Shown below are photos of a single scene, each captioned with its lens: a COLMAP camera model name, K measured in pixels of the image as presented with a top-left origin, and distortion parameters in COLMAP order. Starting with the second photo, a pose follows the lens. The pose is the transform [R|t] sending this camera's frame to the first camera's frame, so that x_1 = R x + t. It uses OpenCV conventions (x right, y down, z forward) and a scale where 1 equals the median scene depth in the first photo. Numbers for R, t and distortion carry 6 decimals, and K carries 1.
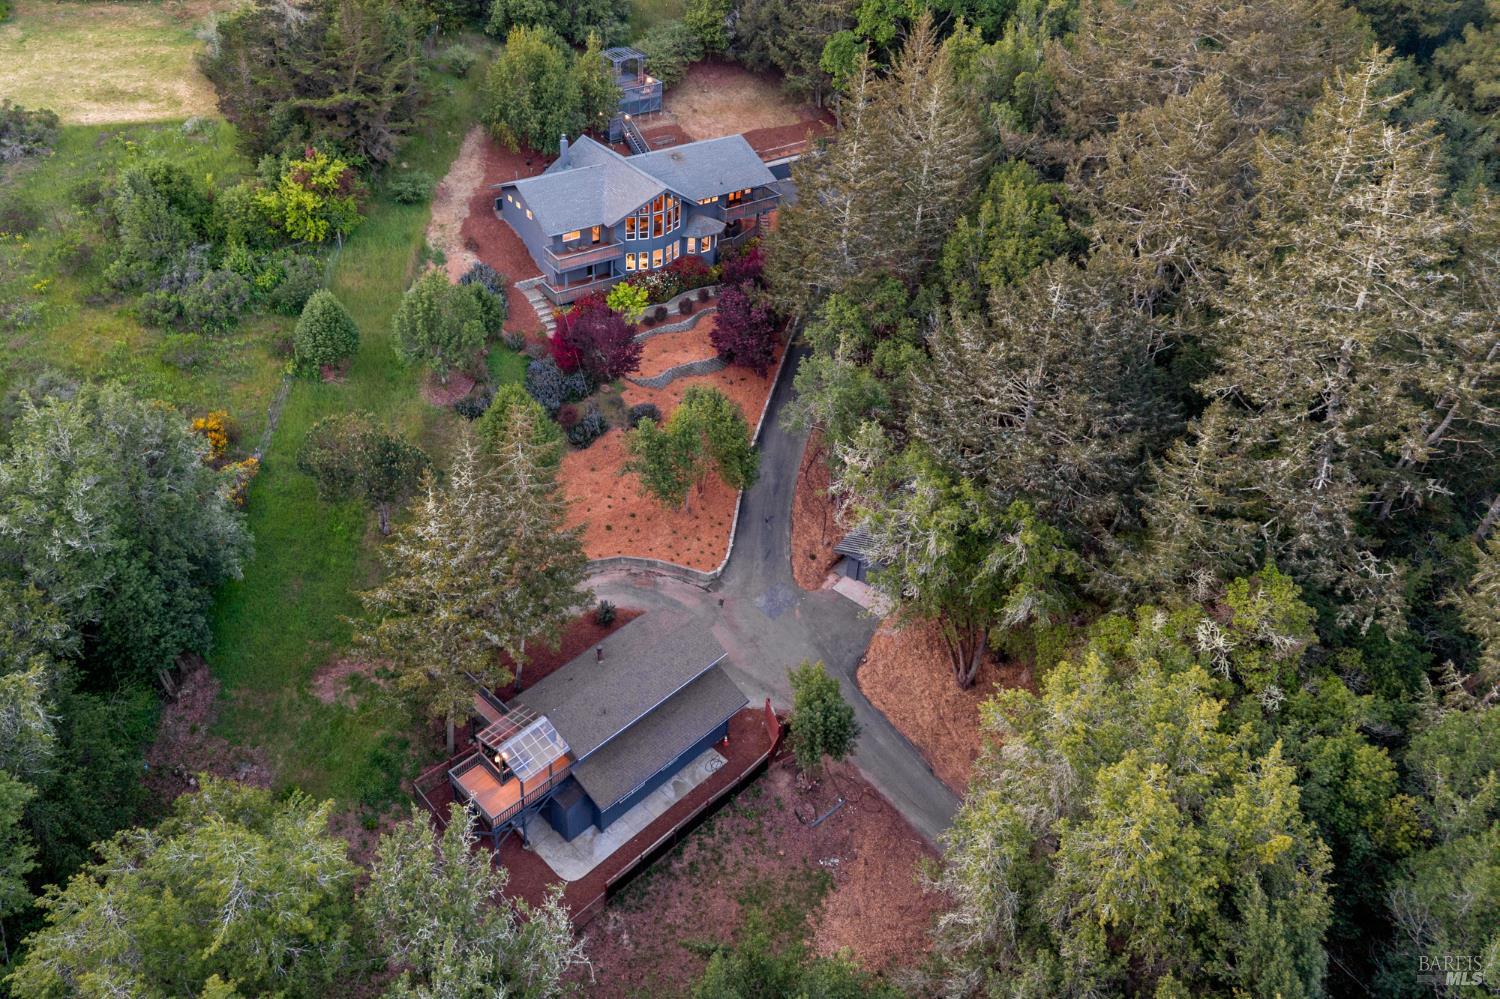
lens RADIAL K [[1488.1, 0, 750.0], [0, 1488.1, 499.5], [0, 0, 1]] dist [0.003524, -0.001310]
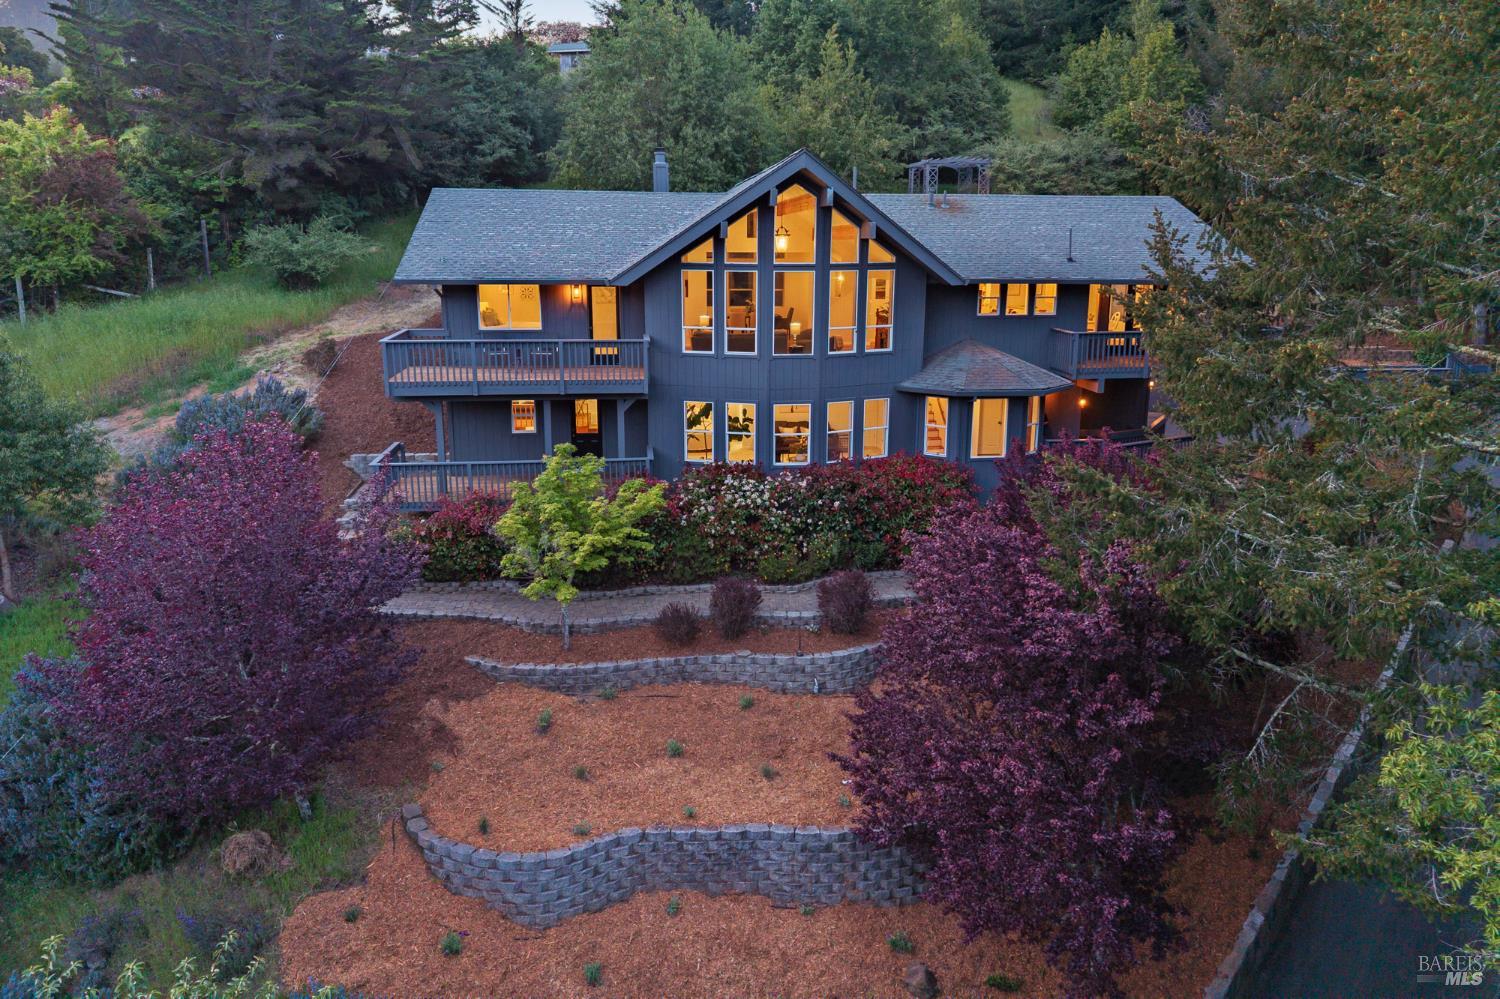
lens RADIAL K [[1042.8, 0, 745.0], [0, 1042.8, 424.2], [0, 0, 1]] dist [0.059190, -0.109794]
pose [[0.877318, 0.041791, -0.478086, 0.027424], [-0.249540, 0.890662, -0.380066, -0.084581], [0.409930, 0.452740, 0.791823, 0.841191]]
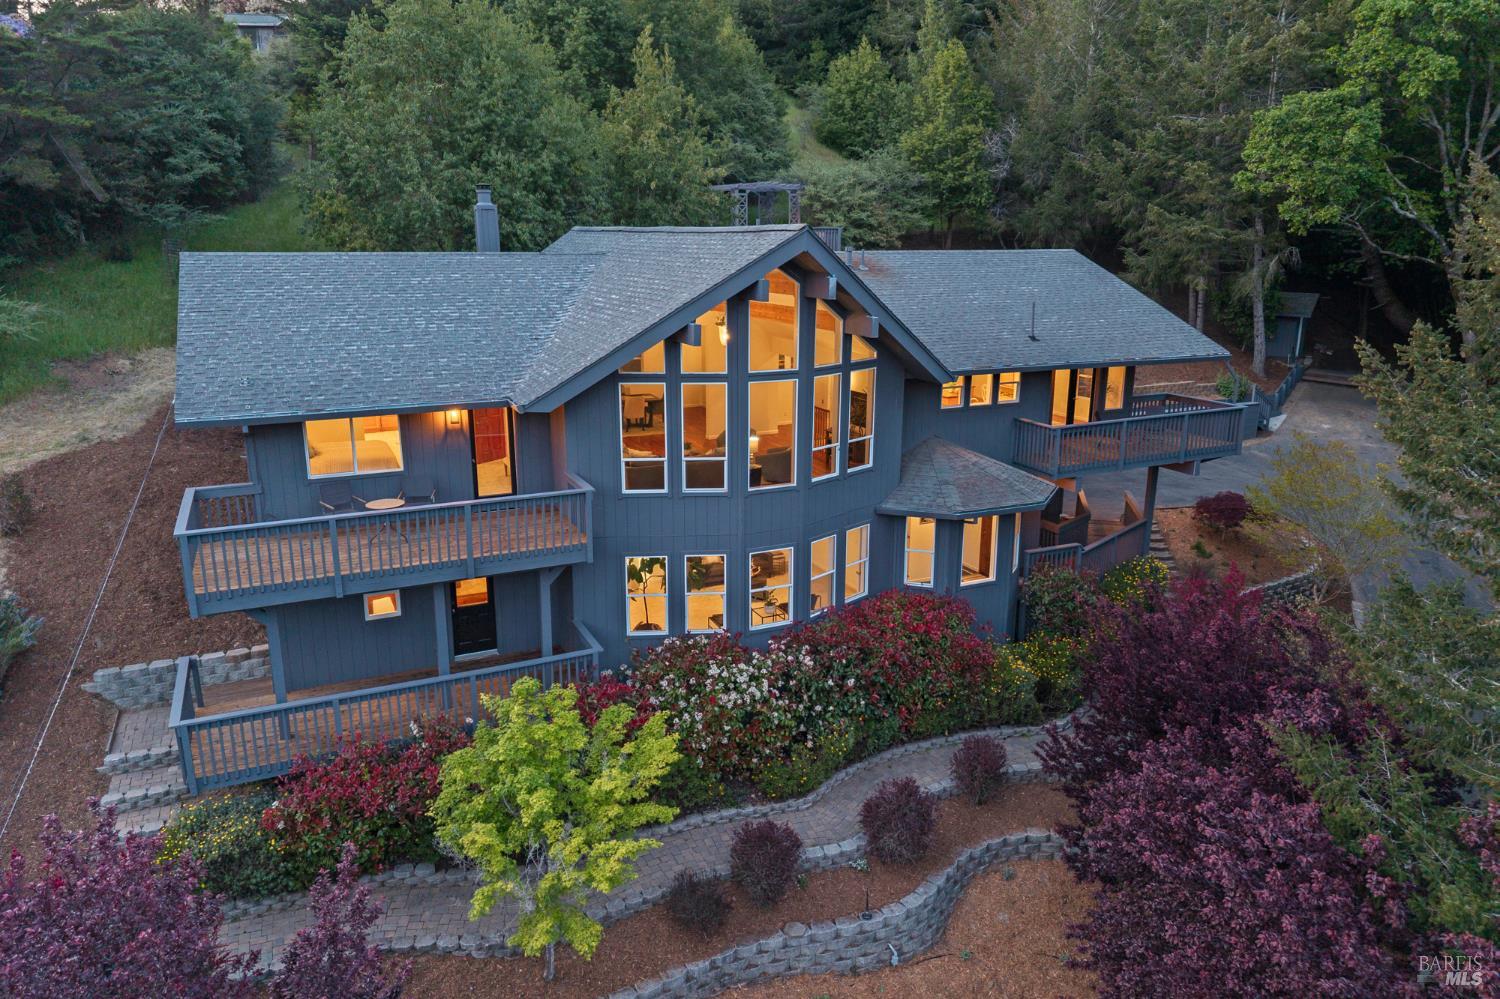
lens RADIAL K [[1034.5, 0, 750.0], [0, 1034.5, 458.1], [0, 0, 1]] dist [0.030230, -0.031327]
pose [[0.984744, -0.003635, -0.173973, -0.038471], [-0.065040, 0.919630, -0.387363, -0.120593], [0.161399, 0.392769, 0.905364, 0.858446]]
